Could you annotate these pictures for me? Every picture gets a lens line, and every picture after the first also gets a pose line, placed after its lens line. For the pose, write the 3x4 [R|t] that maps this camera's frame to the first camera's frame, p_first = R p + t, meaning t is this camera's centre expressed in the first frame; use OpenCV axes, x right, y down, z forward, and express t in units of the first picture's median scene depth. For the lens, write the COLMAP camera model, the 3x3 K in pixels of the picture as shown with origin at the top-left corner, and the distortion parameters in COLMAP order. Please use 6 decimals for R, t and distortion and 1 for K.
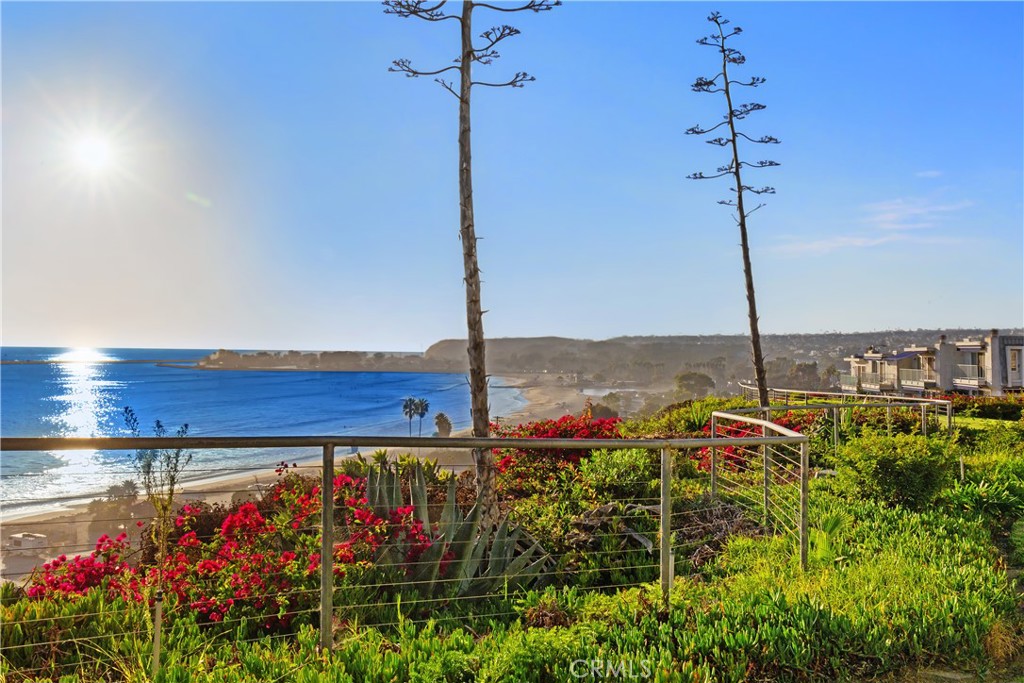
lens RADIAL K [[884.3, 0, 512.4], [0, 884.3, 341.2], [0, 0, 1]] dist [-0.057338, -0.000613]
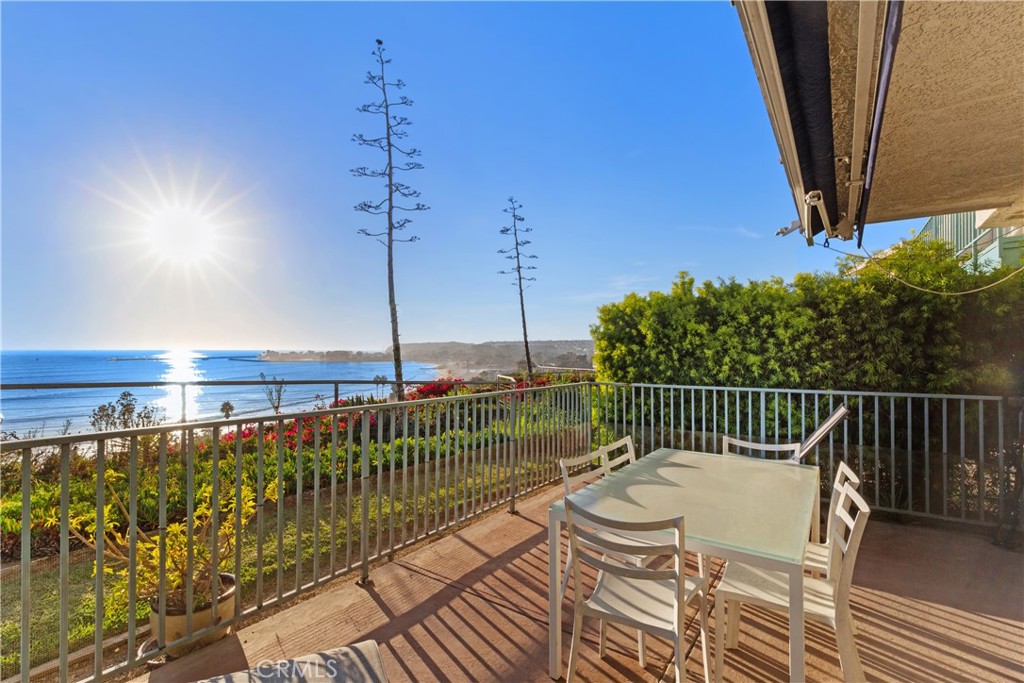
lens RADIAL K [[468.8, 0, 523.5], [0, 468.8, 360.2], [0, 0, 1]] dist [0.001856, 0.000023]
pose [[0.982056, -0.014603, 0.188023, 0.034473], [0.008126, 0.999348, 0.035175, -0.003207], [-0.188414, -0.033016, 0.981534, -0.200981]]
